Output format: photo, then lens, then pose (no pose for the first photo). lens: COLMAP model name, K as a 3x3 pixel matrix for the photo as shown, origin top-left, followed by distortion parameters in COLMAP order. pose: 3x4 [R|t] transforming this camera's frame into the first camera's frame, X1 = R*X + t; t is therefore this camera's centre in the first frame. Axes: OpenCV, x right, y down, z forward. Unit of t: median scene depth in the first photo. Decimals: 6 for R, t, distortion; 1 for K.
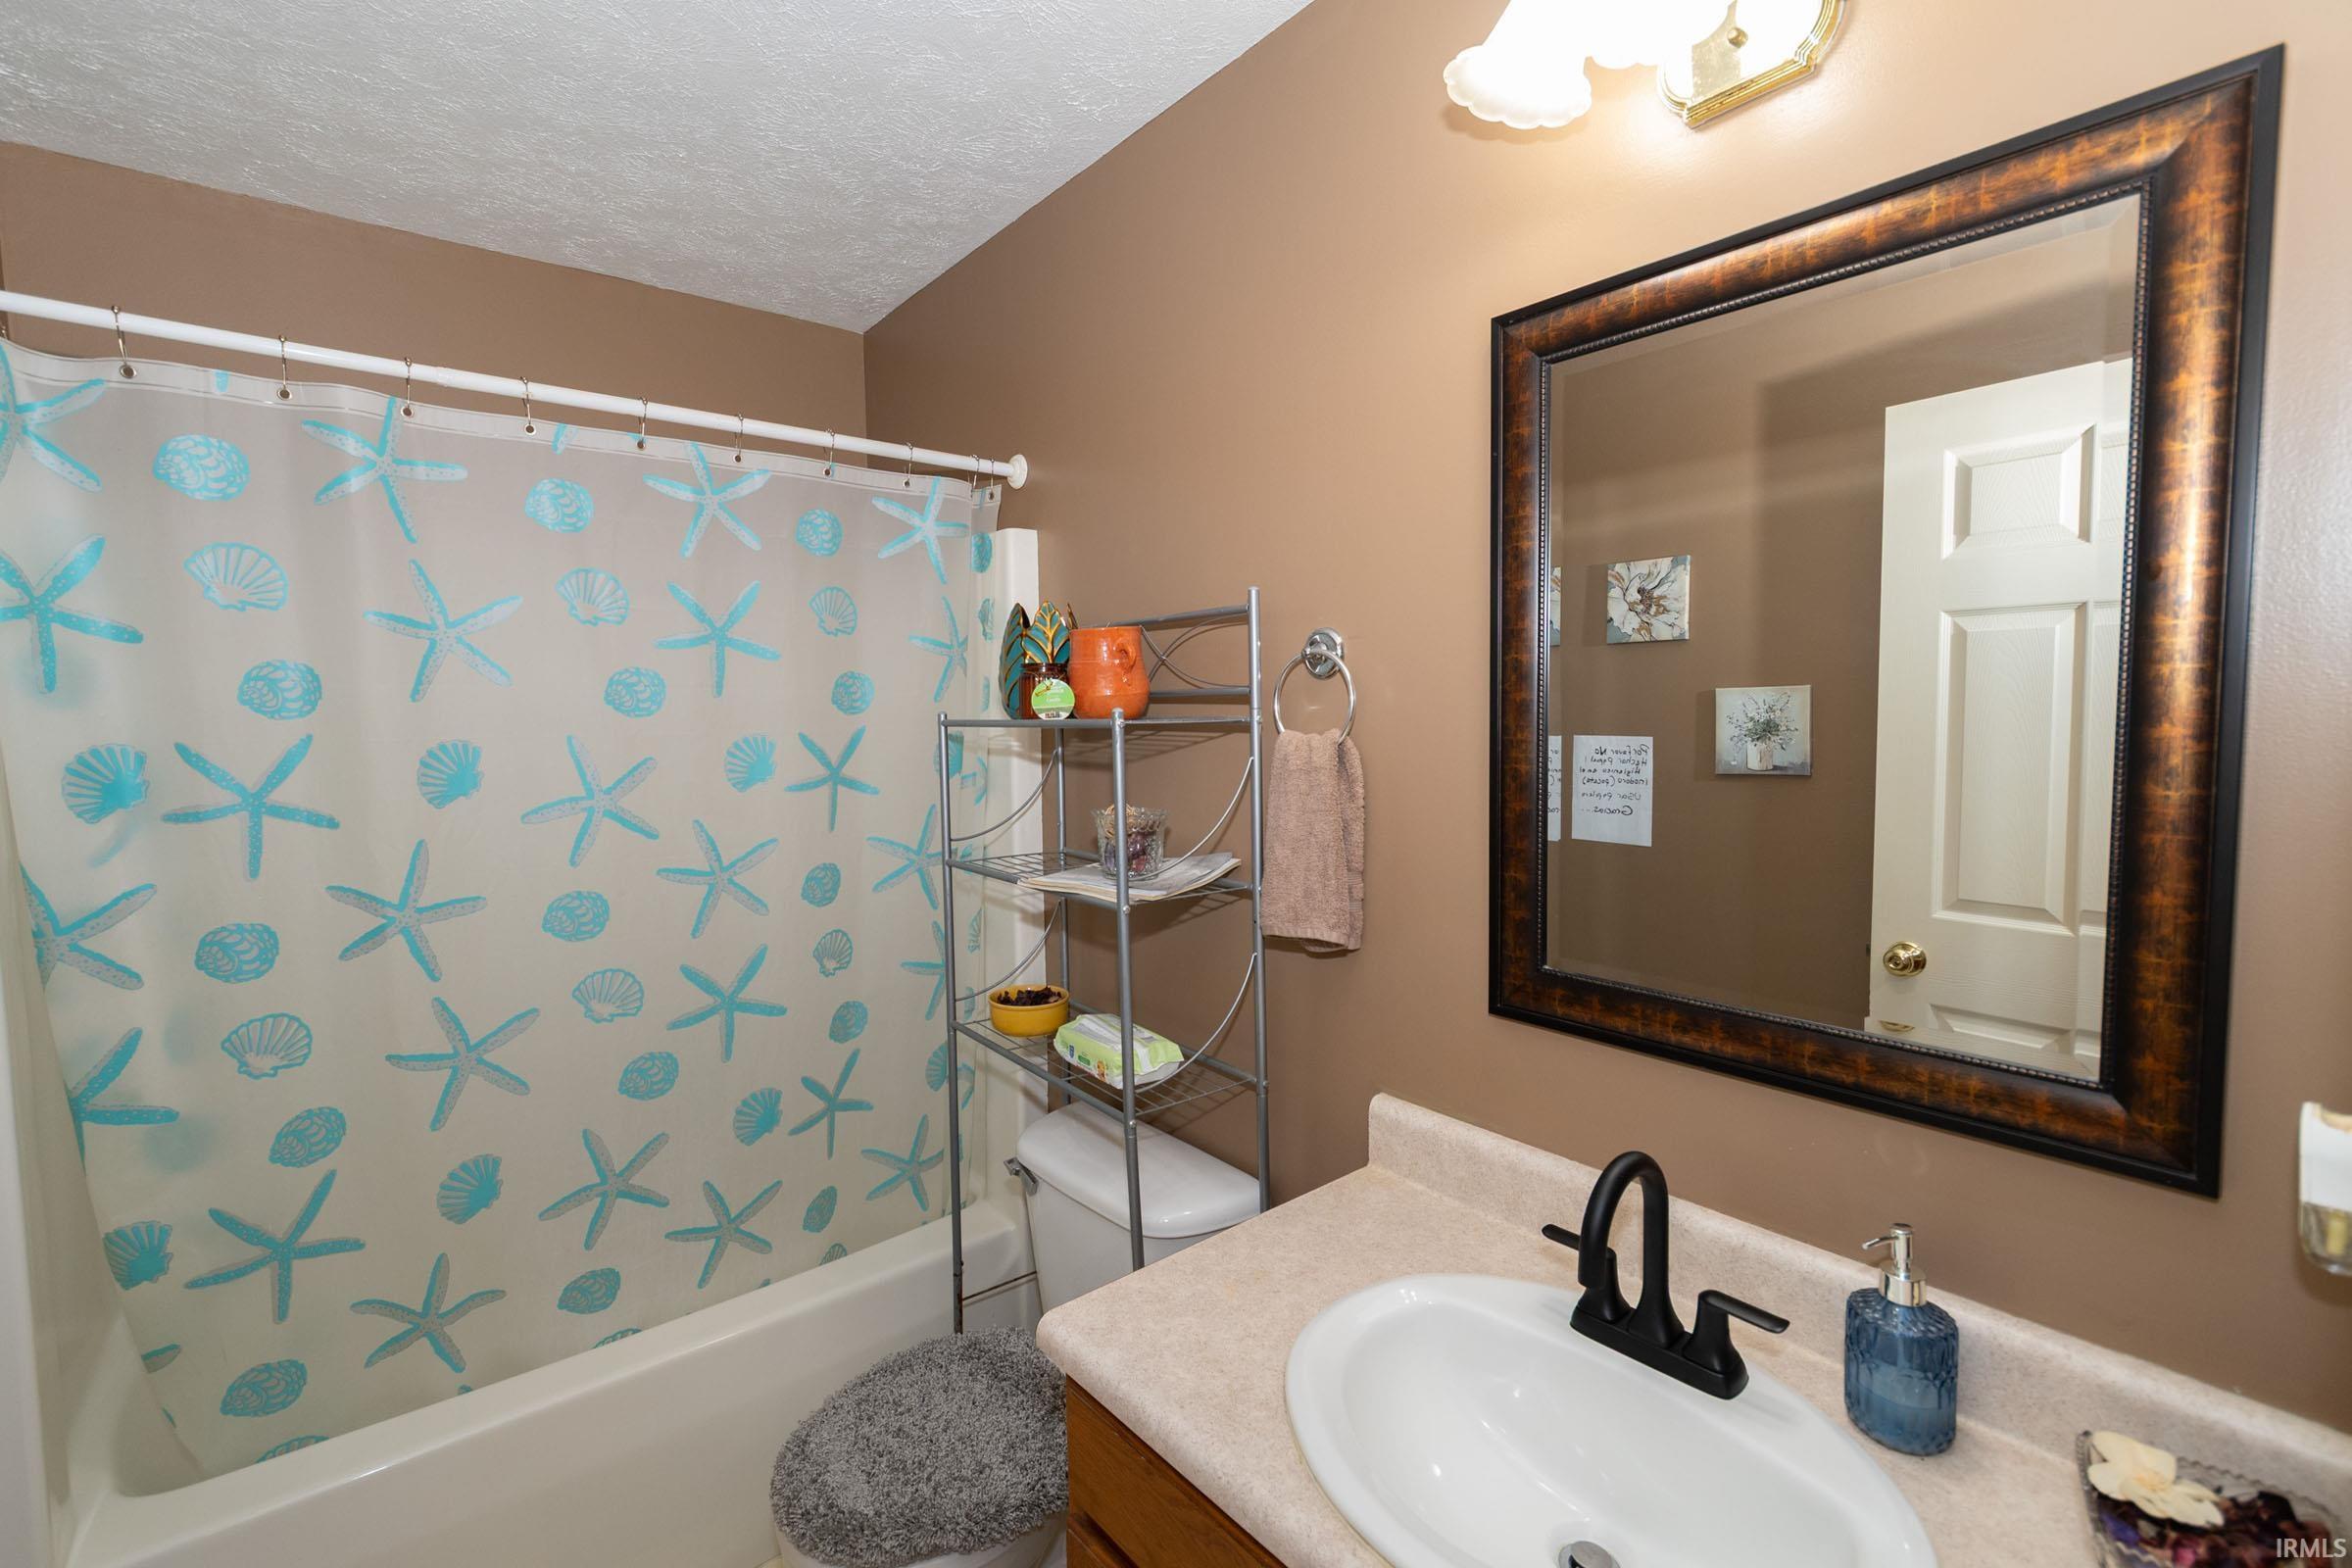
lens RADIAL K [[1032.2, 0, 1150.9], [0, 1032.2, 770.9], [0, 0, 1]] dist [-0.000735, -0.001222]
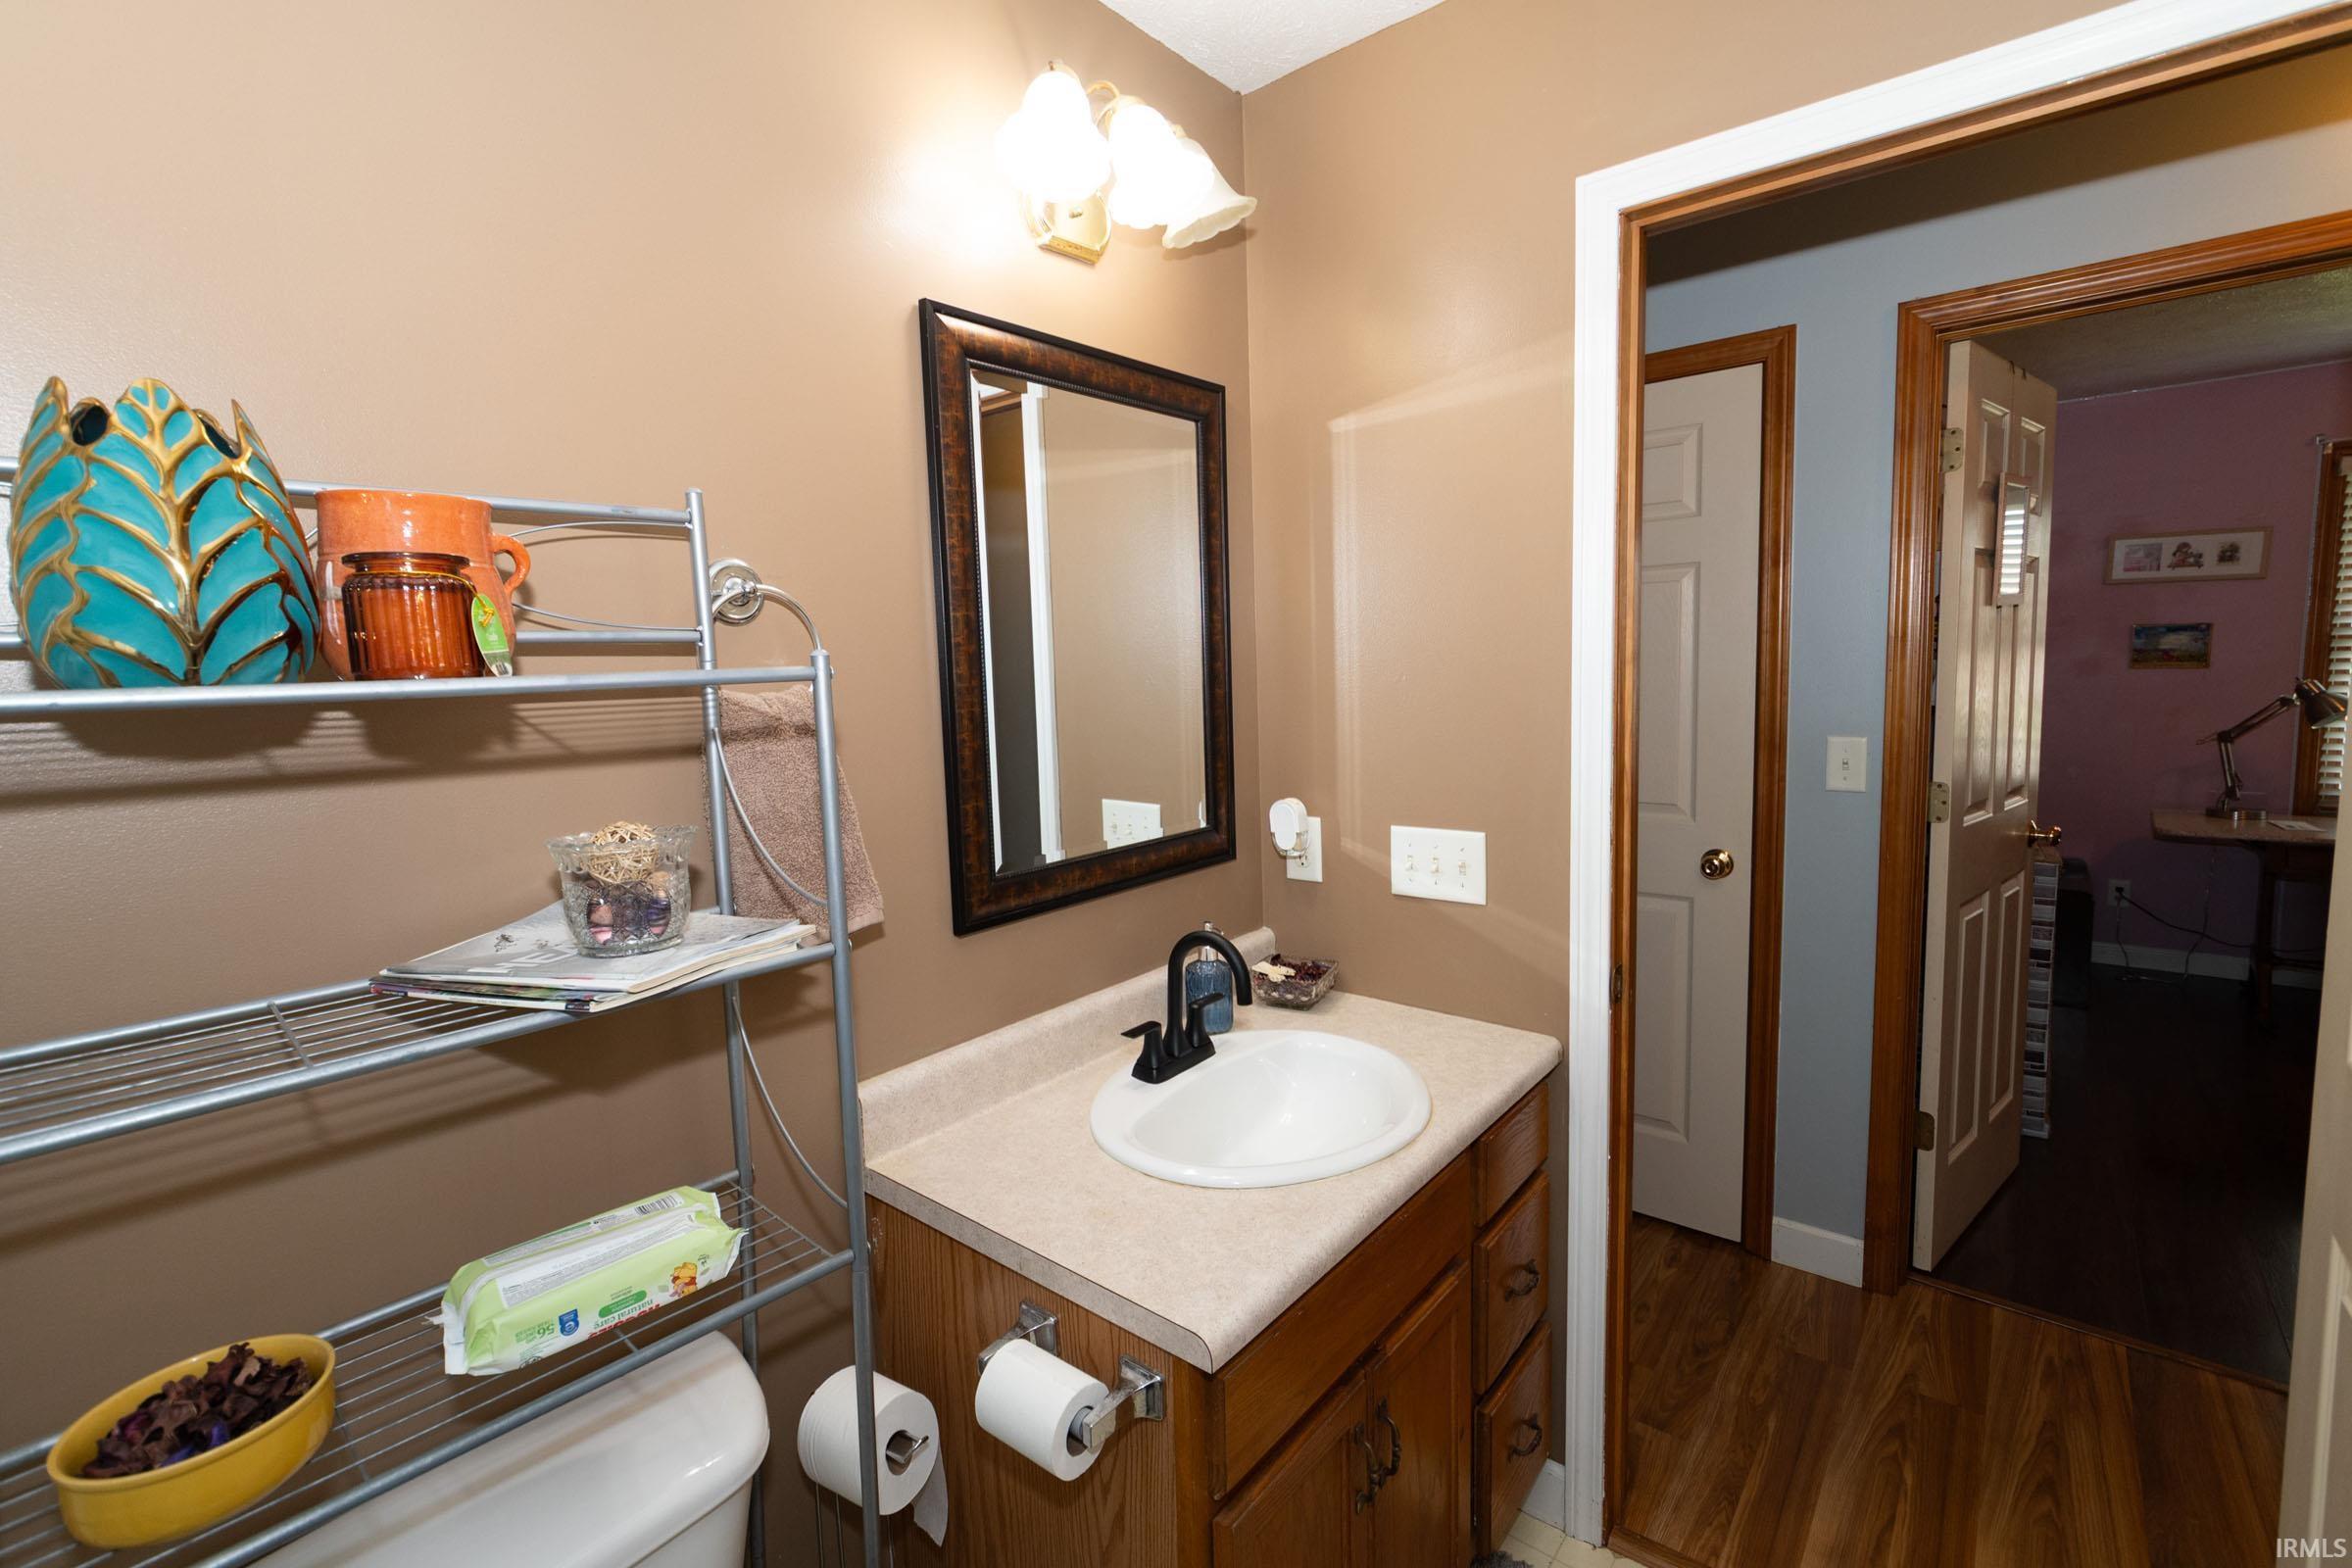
lens RADIAL K [[1032.2, 0, 1150.9], [0, 1032.2, 770.9], [0, 0, 1]] dist [-0.000735, -0.001222]
pose [[-0.197771, -0.090422, 0.976069, -0.782297], [0.084263, 0.990483, 0.108830, -0.044132], [-0.976620, 0.103770, -0.188269, 0.996440]]
